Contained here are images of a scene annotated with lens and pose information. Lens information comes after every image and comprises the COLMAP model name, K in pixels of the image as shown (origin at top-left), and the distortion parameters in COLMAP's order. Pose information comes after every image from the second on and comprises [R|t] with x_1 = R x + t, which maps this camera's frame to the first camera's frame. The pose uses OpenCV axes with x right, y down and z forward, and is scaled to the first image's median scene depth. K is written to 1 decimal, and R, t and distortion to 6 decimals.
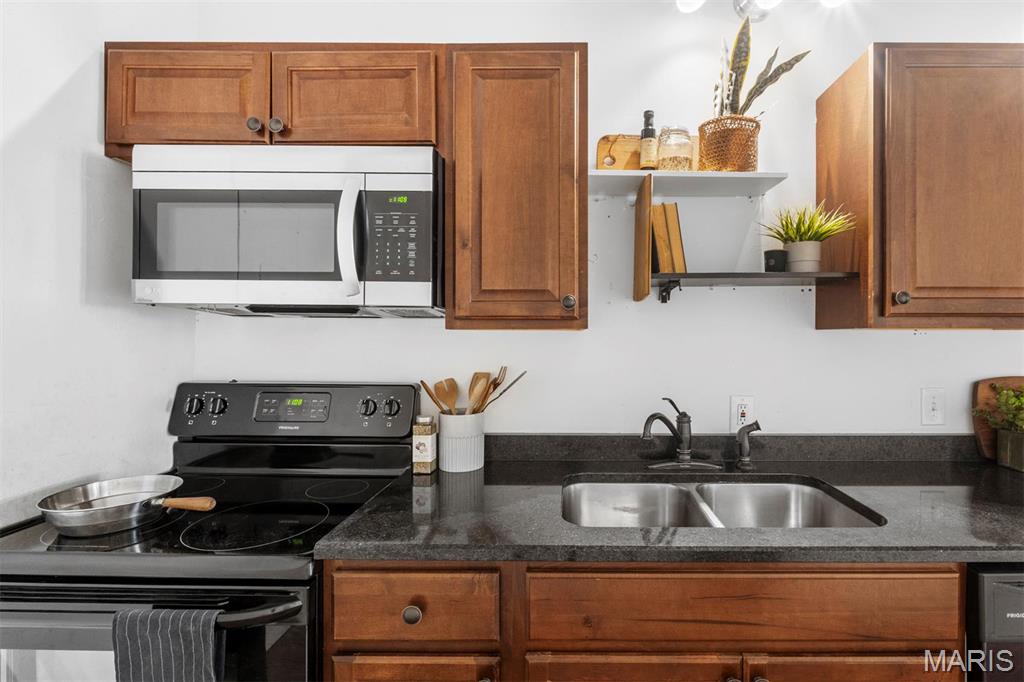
lens RADIAL K [[450.8, 0, 513.6], [0, 450.8, 337.1], [0, 0, 1]] dist [-0.009686, -0.000416]
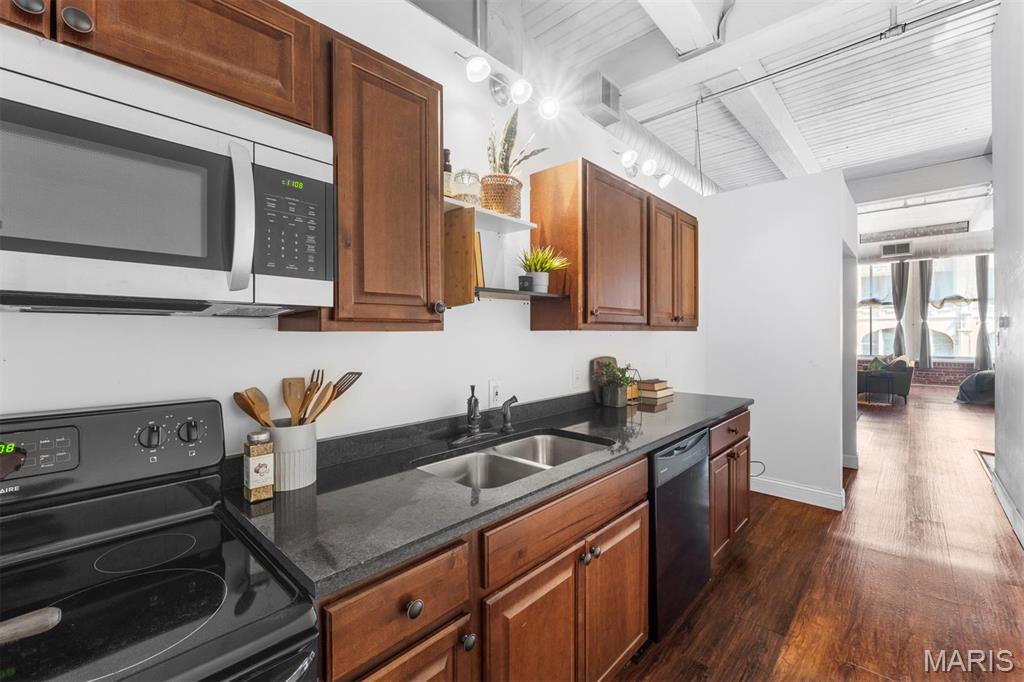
lens RADIAL K [[435.0, 0, 508.5], [0, 435.0, 335.4], [0, 0, 1]] dist [-0.006349, -0.000064]
pose [[0.676275, -0.008588, 0.736599, -0.506484], [0.007527, 0.999960, 0.004748, -0.009635], [-0.736611, 0.002333, 0.676313, 0.101943]]
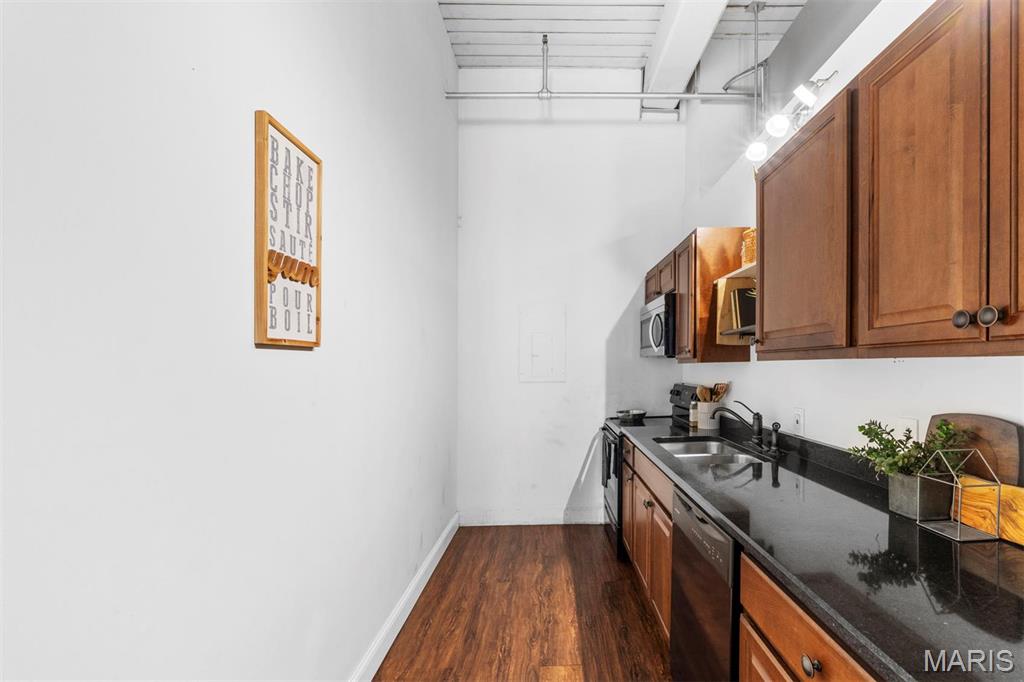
lens RADIAL K [[439.5, 0, 515.4], [0, 439.5, 353.8], [0, 0, 1]] dist [-0.000746, 0.000007]
pose [[-0.040387, -0.030095, -0.998731, 2.183669], [-0.005211, 0.999539, -0.029908, 0.008774], [0.999171, 0.003997, -0.040525, 0.198828]]
